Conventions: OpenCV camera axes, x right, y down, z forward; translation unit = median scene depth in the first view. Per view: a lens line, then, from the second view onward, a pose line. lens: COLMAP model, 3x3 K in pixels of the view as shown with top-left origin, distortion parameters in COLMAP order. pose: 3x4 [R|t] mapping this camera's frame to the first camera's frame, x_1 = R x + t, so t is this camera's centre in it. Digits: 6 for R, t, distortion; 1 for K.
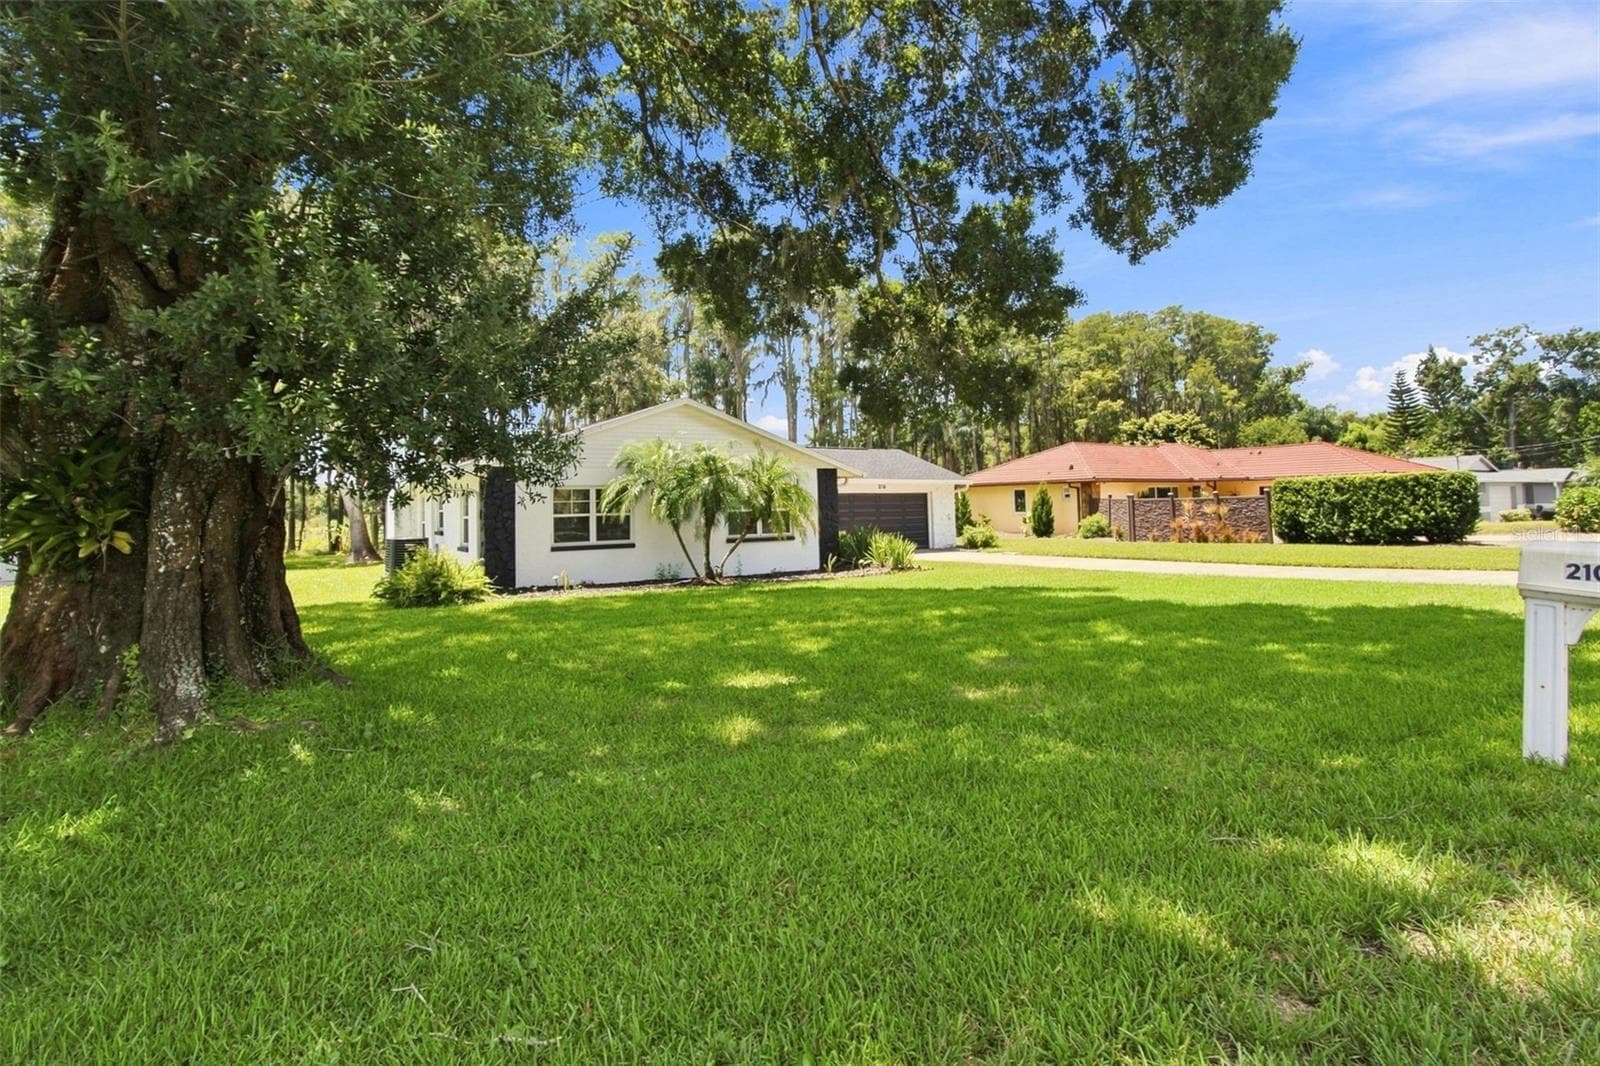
lens RADIAL K [[780.9, 0, 794.3], [0, 780.9, 452.1], [0, 0, 1]] dist [0.004497, 0.000035]
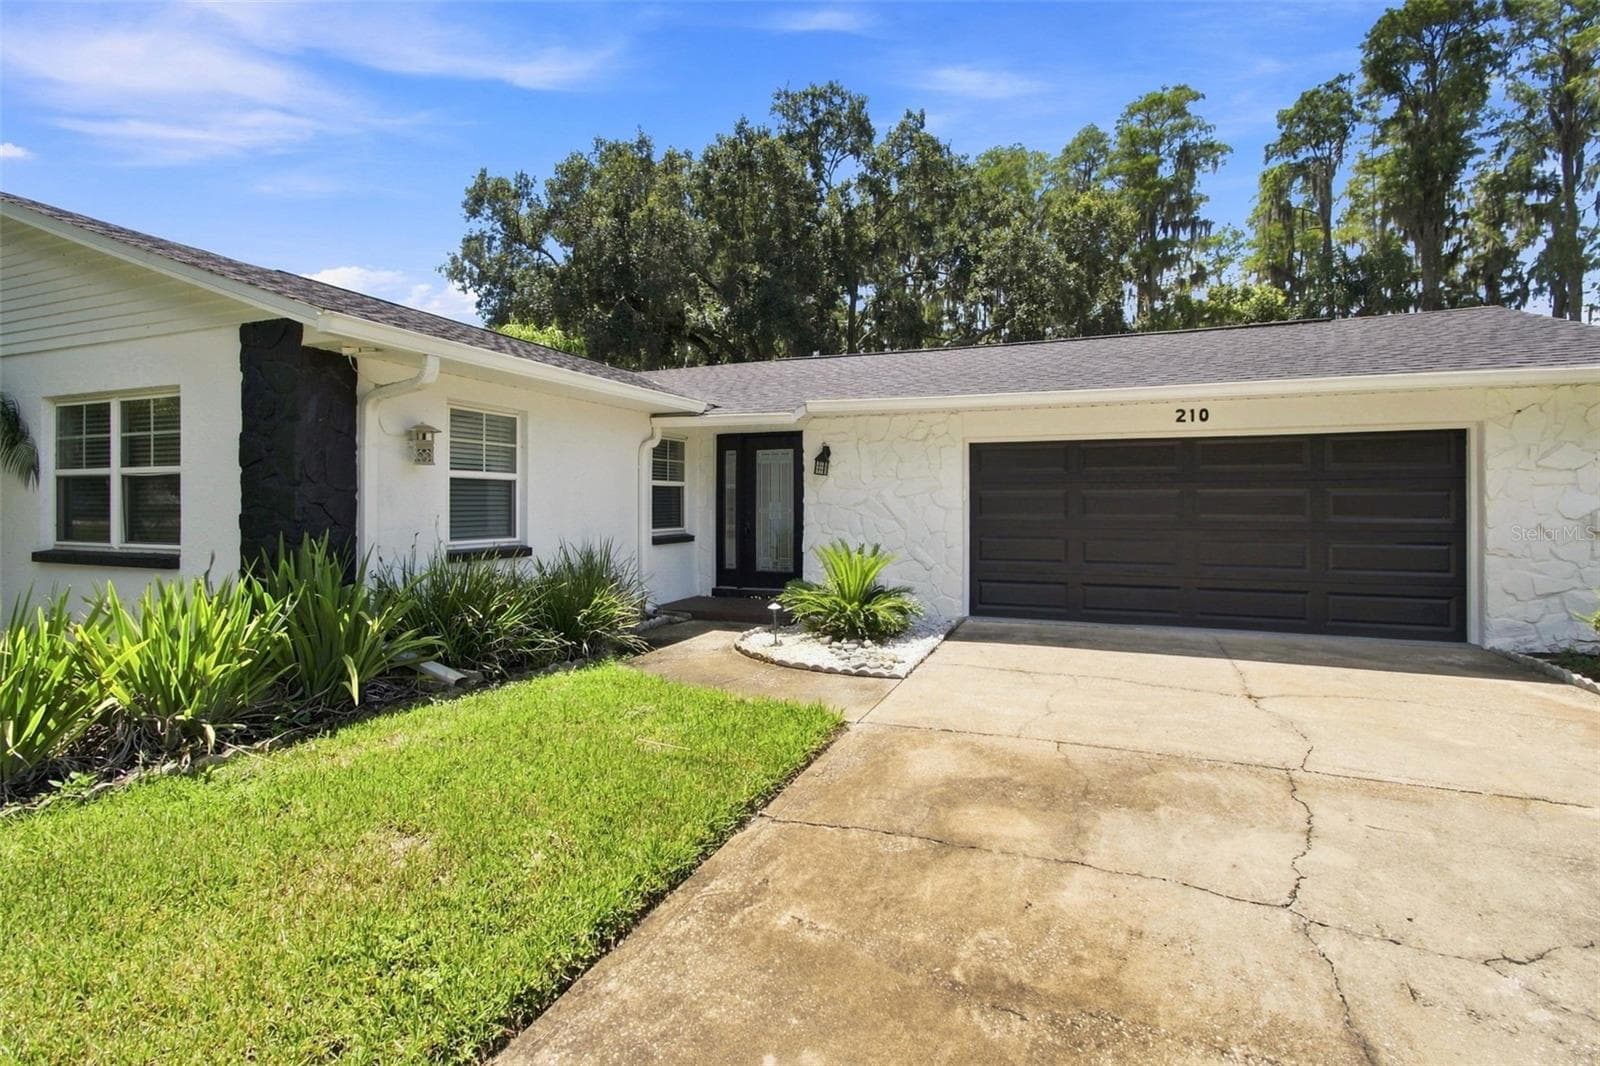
lens RADIAL K [[733.7, 0, 806.2], [0, 733.7, 503.6], [0, 0, 1]] dist [0.007645, 0.000495]
pose [[0.586490, 0.018949, -0.809735, 0.246924], [0.041285, 0.997727, 0.053250, 0.057429], [0.808904, -0.064660, 0.584374, 0.713509]]
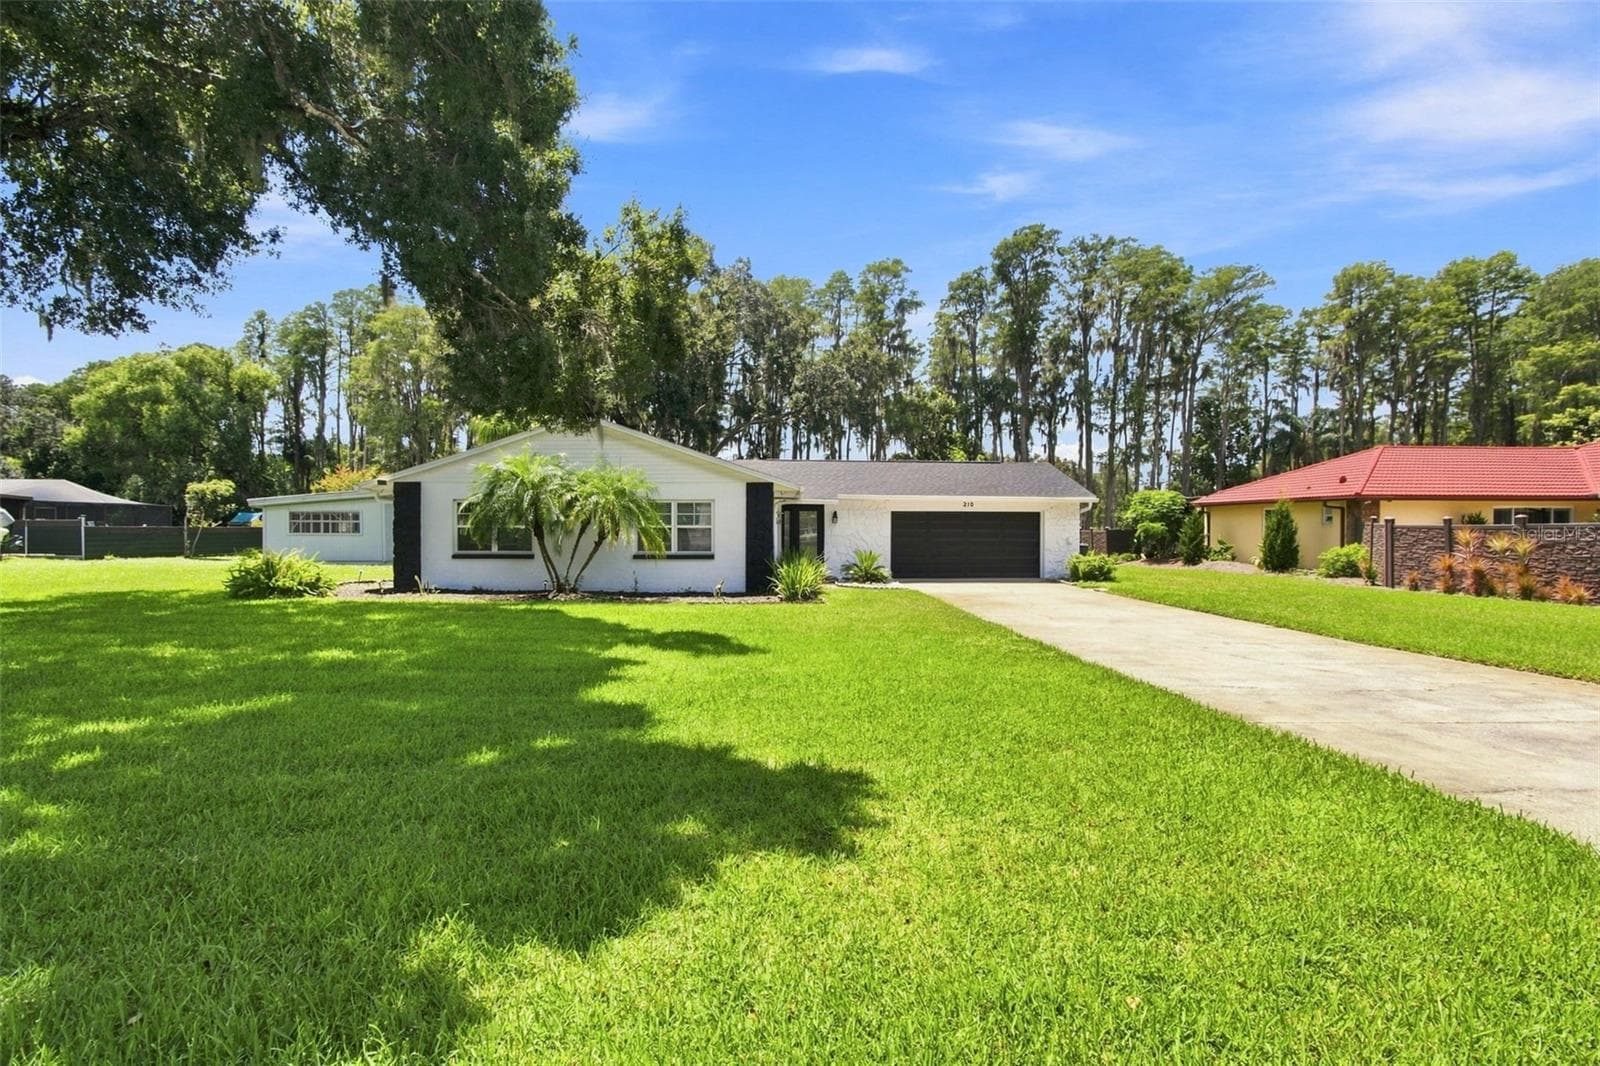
lens RADIAL K [[705.9, 0, 803.2], [0, 705.9, 530.3], [0, 0, 1]] dist [0.006127, 0.000159]
pose [[0.858487, 0.026185, -0.512166, 0.351423], [0.014834, 0.997010, 0.075838, 0.011962], [0.512621, -0.072704, 0.855532, 0.236540]]
